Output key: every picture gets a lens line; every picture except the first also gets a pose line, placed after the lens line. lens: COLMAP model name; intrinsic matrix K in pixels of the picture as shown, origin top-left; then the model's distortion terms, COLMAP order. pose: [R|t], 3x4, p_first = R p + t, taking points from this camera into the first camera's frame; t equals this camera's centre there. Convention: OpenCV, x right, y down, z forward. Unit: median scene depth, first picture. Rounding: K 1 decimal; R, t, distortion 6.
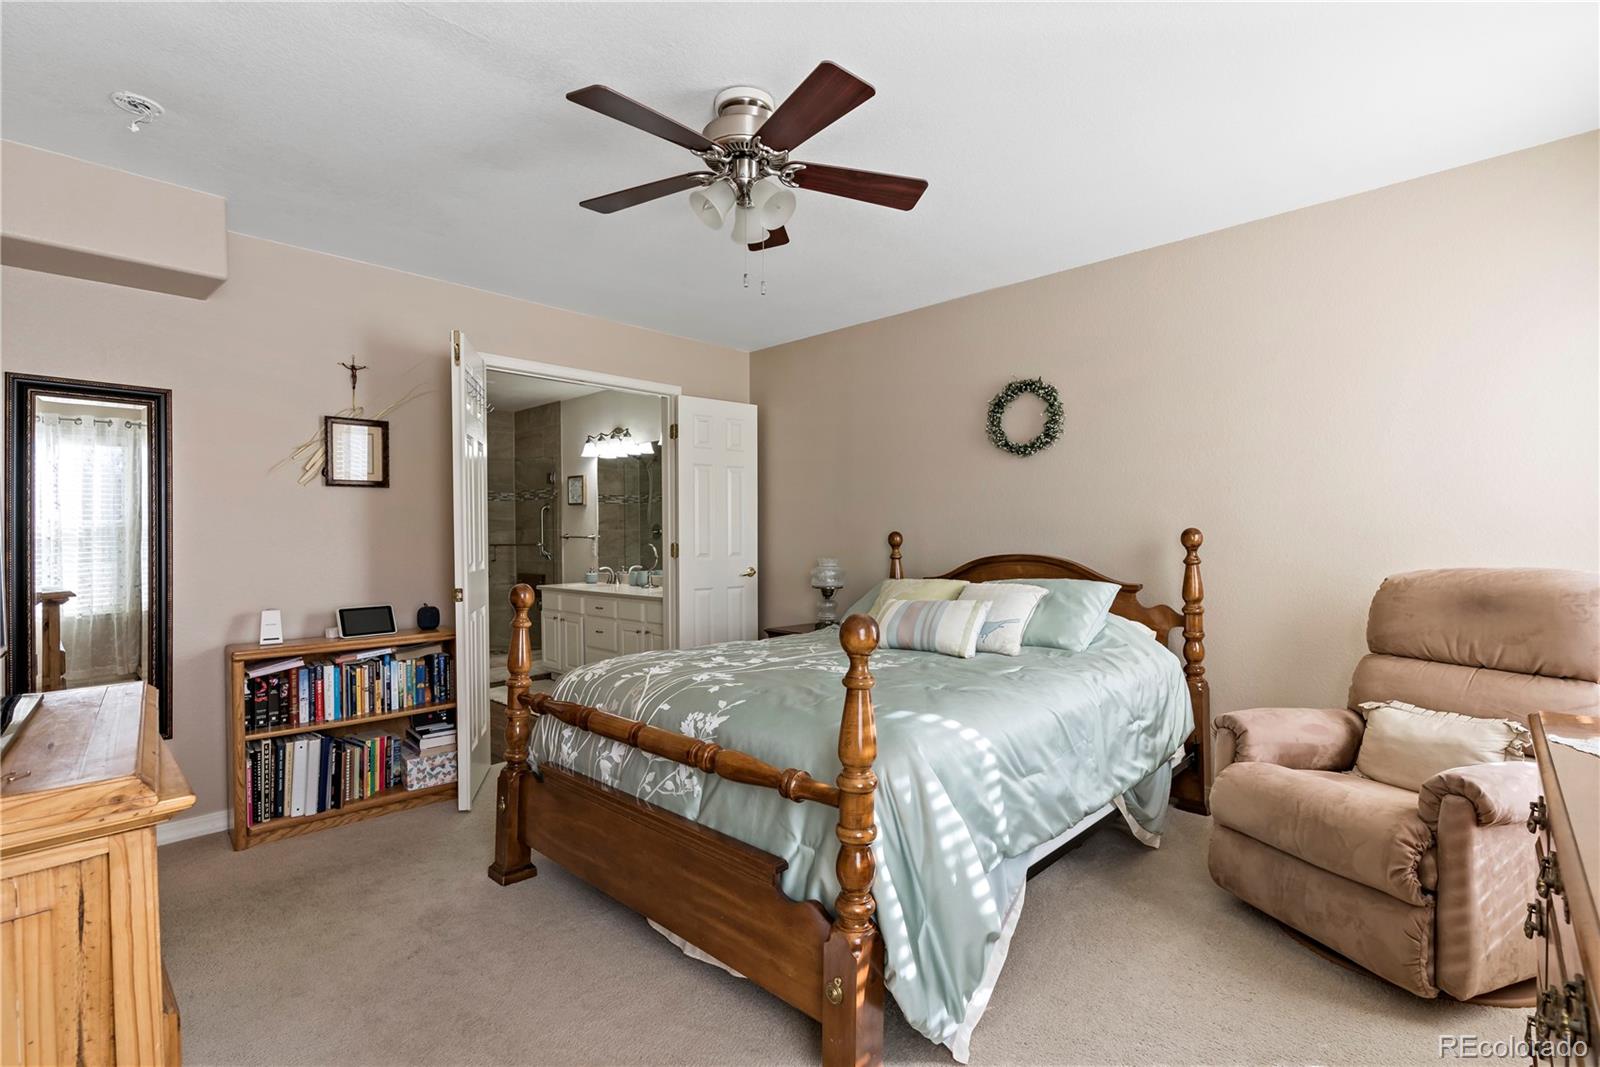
lens RADIAL K [[729.7, 0, 798.5], [0, 729.7, 539.8], [0, 0, 1]] dist [-0.008223, 0.000103]
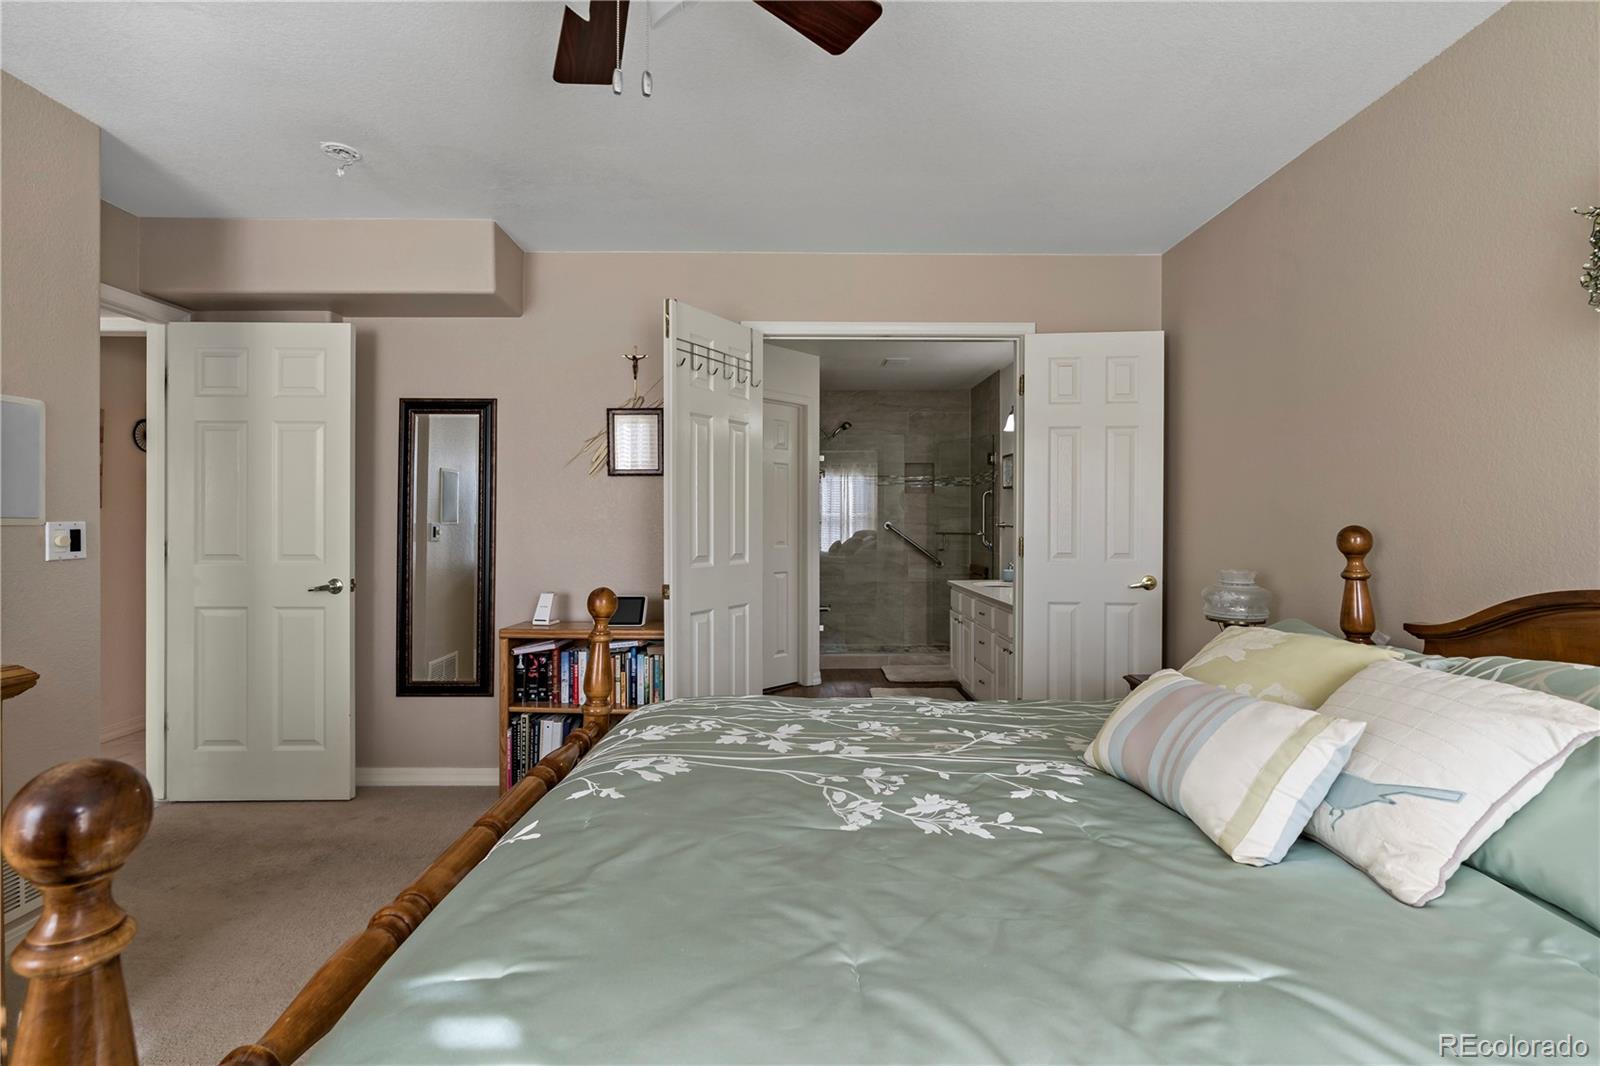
lens RADIAL K [[729.7, 0, 803.7], [0, 729.7, 519.8], [0, 0, 1]] dist [-0.008223, 0.000103]
pose [[0.699082, 0.006091, -0.715016, 0.283685], [-0.011620, 0.999928, -0.002843, -0.012018], [0.714947, 0.010296, 0.699103, 0.468847]]
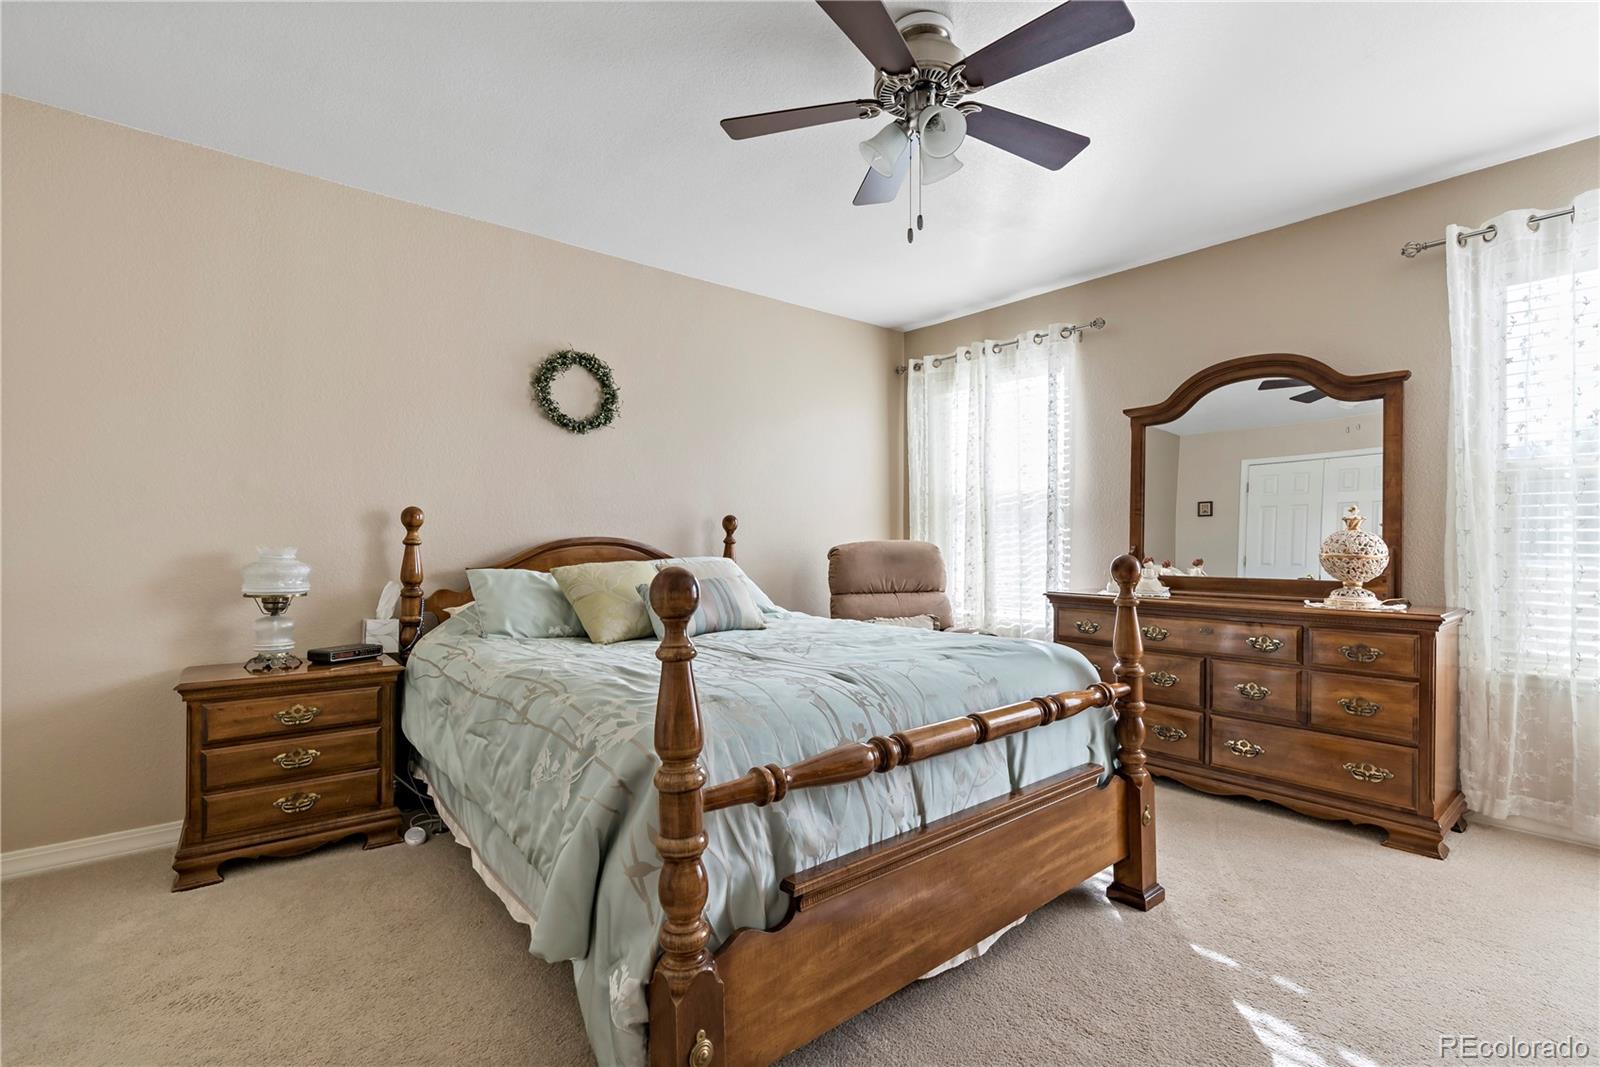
lens RADIAL K [[729.7, 0, 804.6], [0, 729.7, 542.0], [0, 0, 1]] dist [-0.008223, 0.000103]
pose [[0.112043, 0.008119, 0.993670, -0.662443], [0.005945, 0.999943, -0.008841, 0.039977], [-0.993686, 0.006898, 0.111988, 0.685139]]
